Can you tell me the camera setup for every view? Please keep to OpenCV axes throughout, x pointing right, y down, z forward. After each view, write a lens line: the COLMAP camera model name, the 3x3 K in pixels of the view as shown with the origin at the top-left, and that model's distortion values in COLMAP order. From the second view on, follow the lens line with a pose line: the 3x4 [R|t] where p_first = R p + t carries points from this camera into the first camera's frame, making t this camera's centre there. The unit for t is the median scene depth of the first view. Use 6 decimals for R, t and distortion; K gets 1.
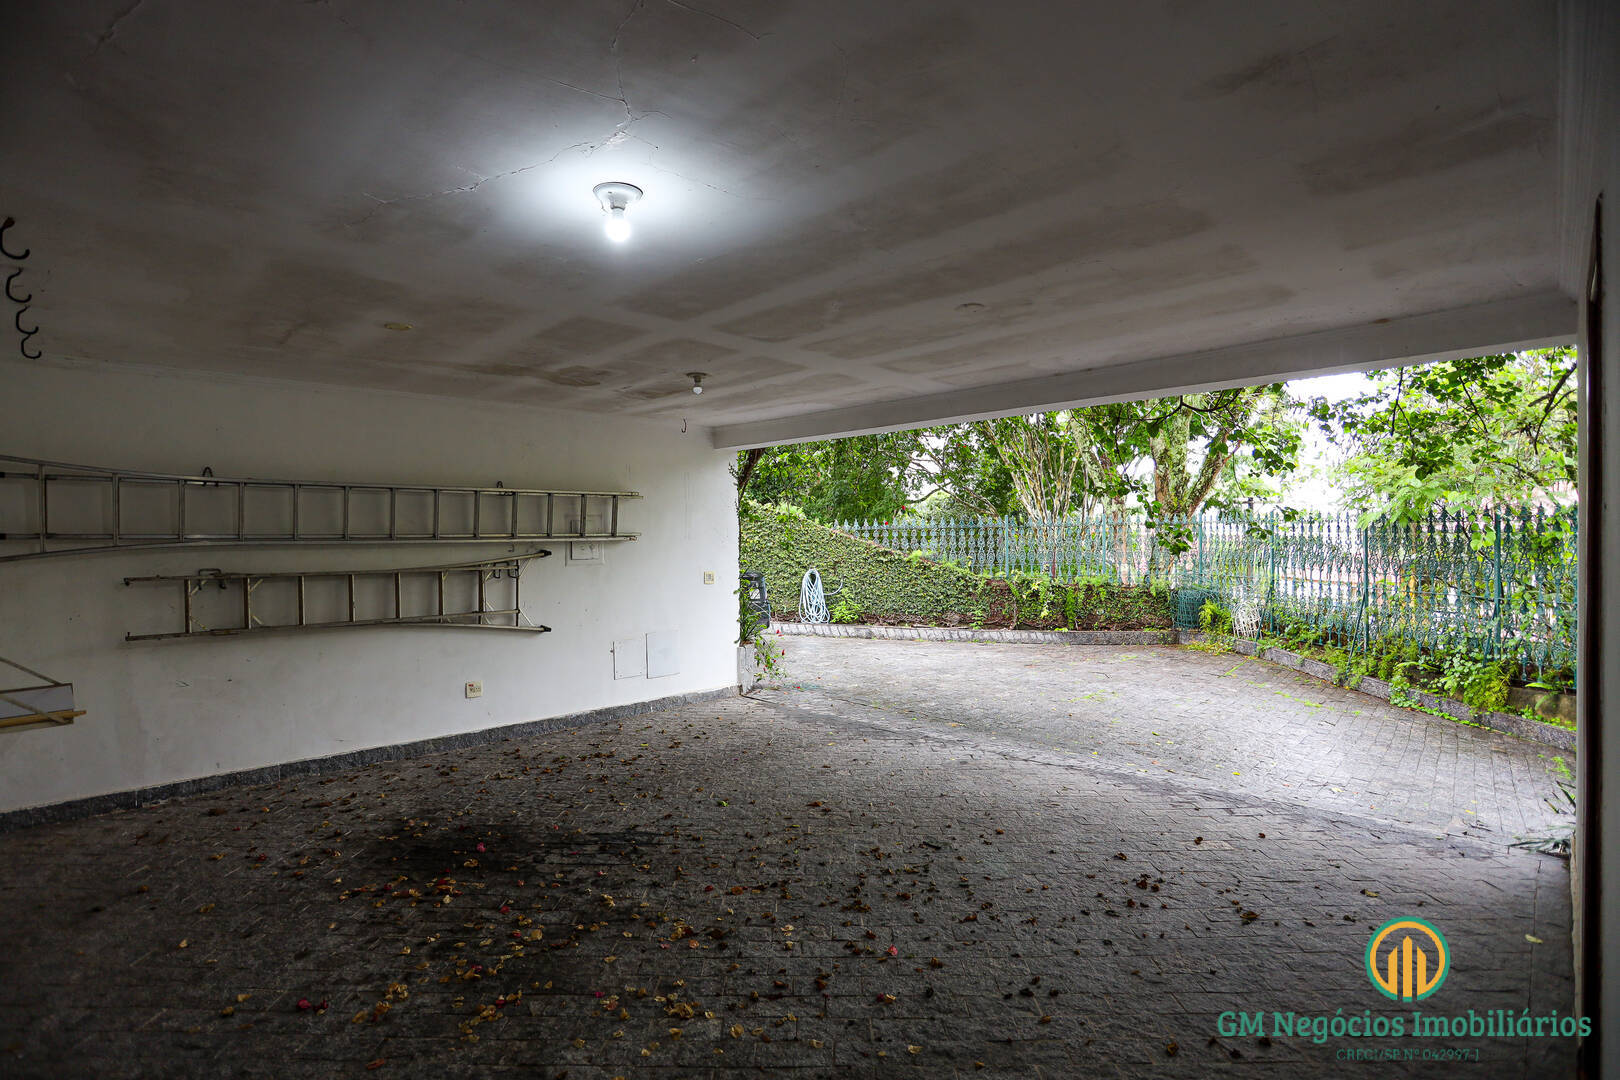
lens RADIAL K [[788.2, 0, 807.7], [0, 788.2, 550.0], [0, 0, 1]] dist [-0.072823, 0.030942]
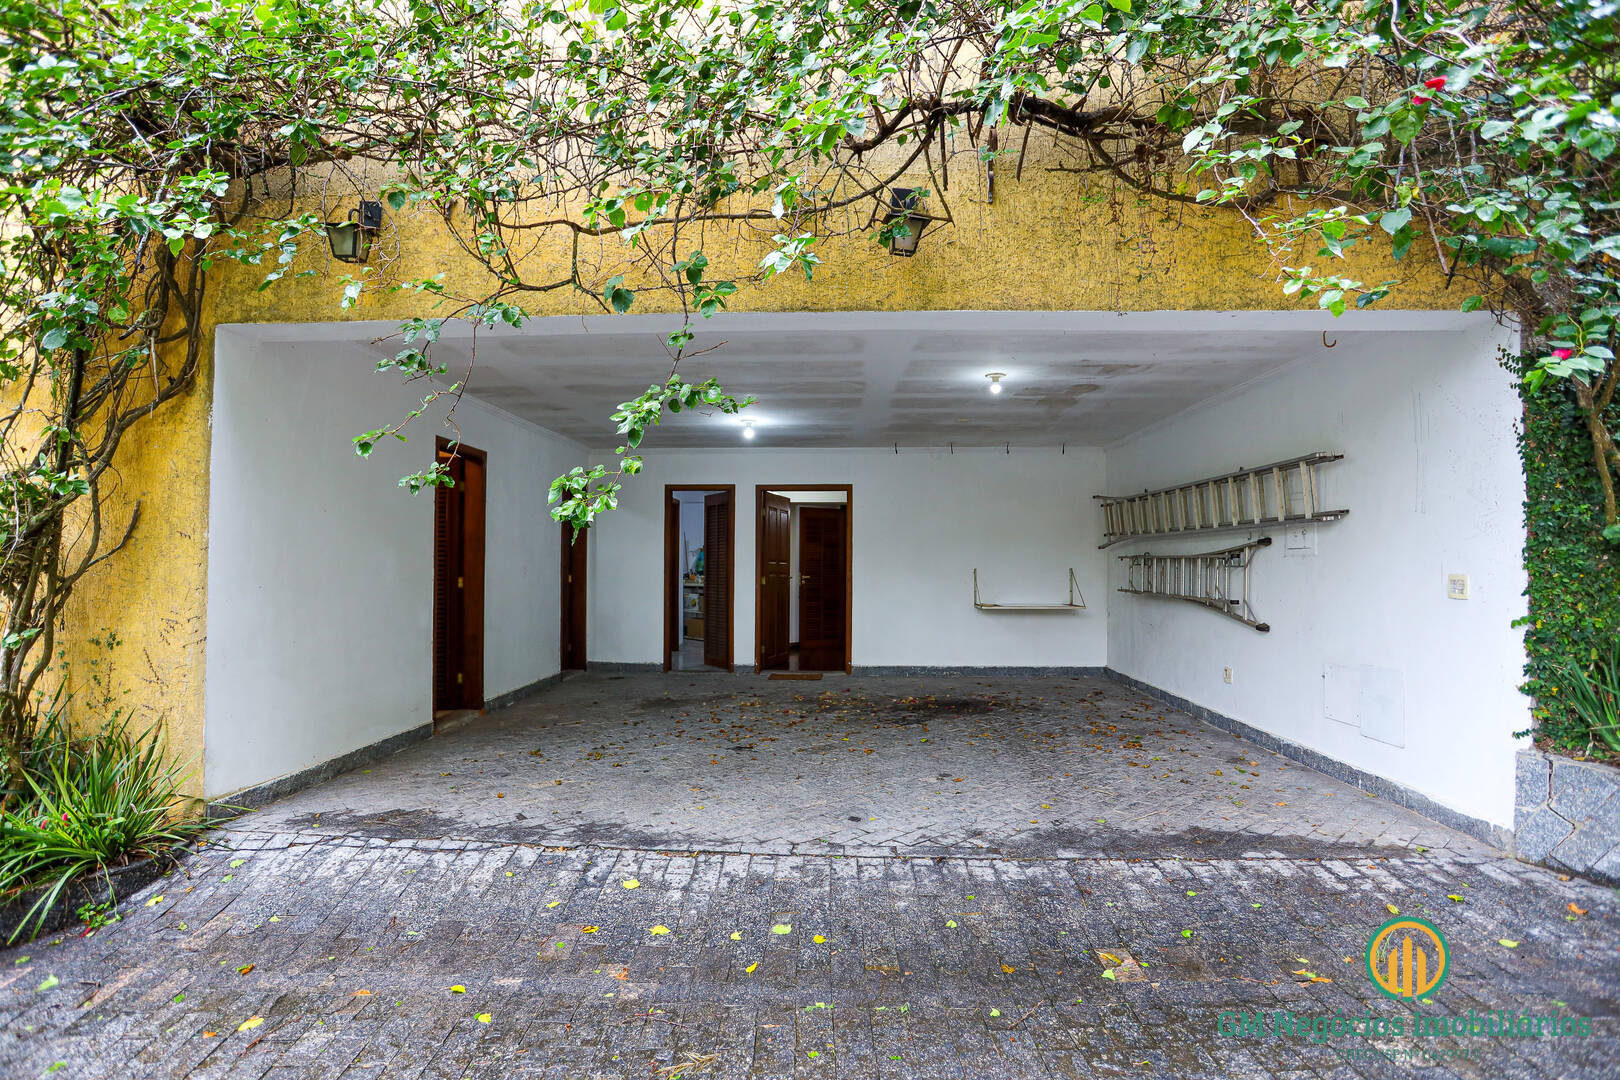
lens RADIAL K [[788.2, 0, 807.7], [0, 788.2, 550.0], [0, 0, 1]] dist [-0.072823, 0.030942]
pose [[-0.749231, -0.007313, -0.662268, 0.661122], [-0.008508, 0.999963, -0.001417, 0.020102], [0.662254, 0.004572, -0.749266, 1.396796]]
